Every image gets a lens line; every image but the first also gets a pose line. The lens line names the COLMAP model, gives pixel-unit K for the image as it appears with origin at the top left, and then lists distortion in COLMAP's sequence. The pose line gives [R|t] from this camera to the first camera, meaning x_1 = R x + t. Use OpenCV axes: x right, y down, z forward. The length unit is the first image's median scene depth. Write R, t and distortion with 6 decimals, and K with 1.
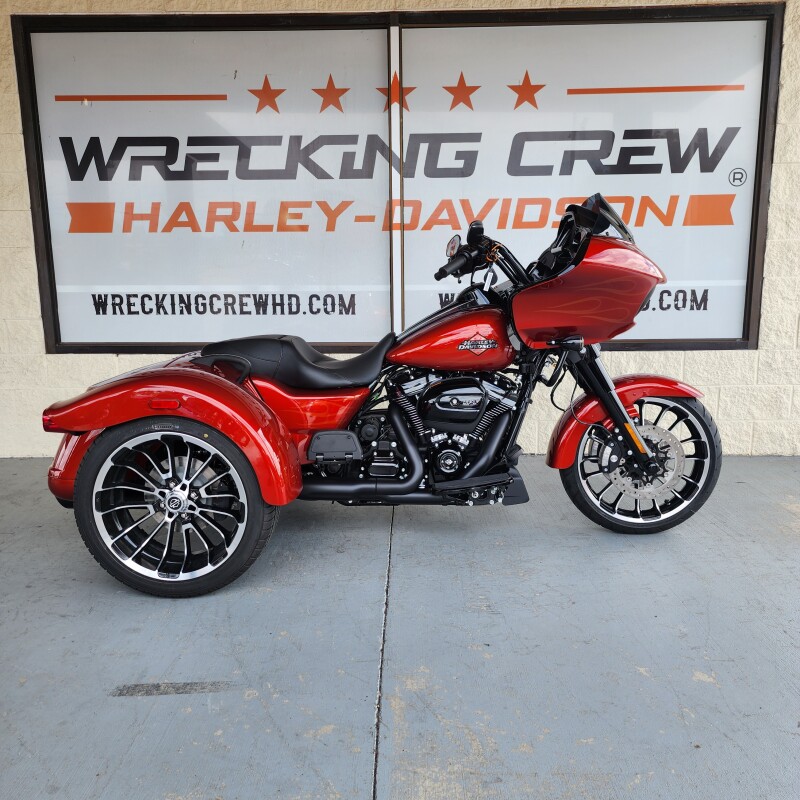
lens RADIAL K [[746.3, 0, 412.1], [0, 746.3, 388.1], [0, 0, 1]] dist [0.050189, -0.018827]
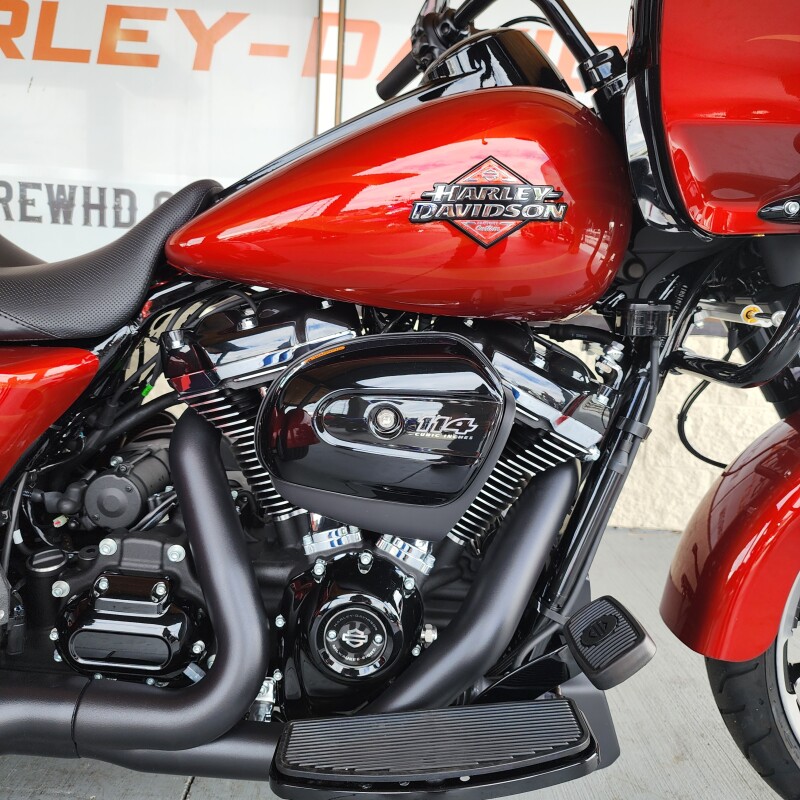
lens RADIAL K [[746.3, 0, 412.1], [0, 746.3, 388.1], [0, 0, 1]] dist [0.050189, -0.018827]
pose [[0.997722, 0.063357, 0.023154, 0.056258], [-0.063116, 0.997946, -0.010987, 0.008957], [-0.023802, 0.009501, 0.999672, 0.704624]]
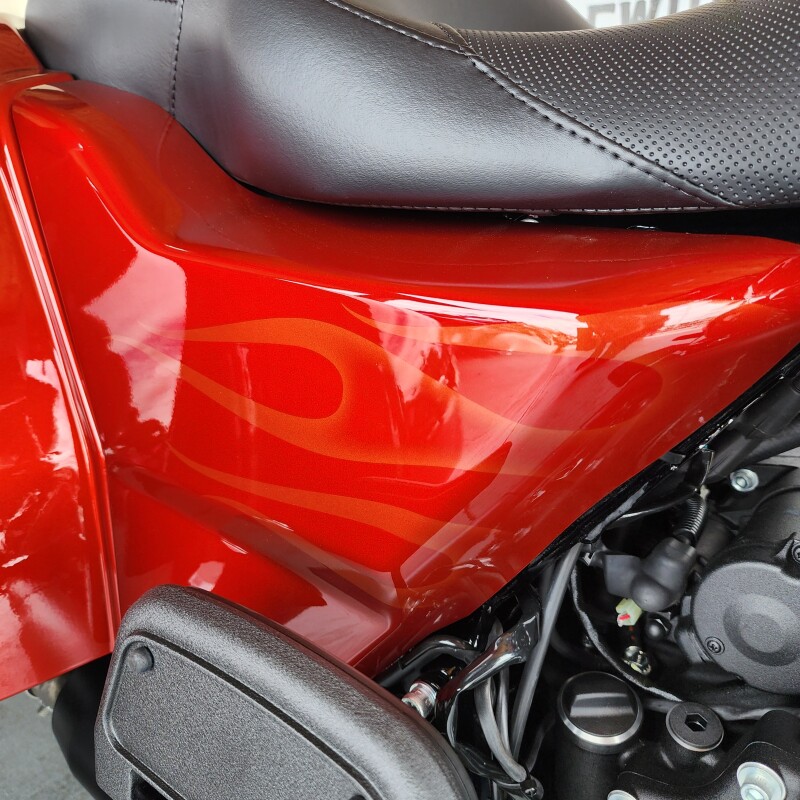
lens RADIAL K [[746.3, 0, 412.1], [0, 746.3, 388.1], [0, 0, 1]] dist [0.050189, -0.018827]
pose [[0.793985, 0.227988, -0.563568, -0.040612], [-0.126390, 0.968666, 0.213802, 0.002181], [0.594654, -0.098526, 0.797922, 0.886184]]
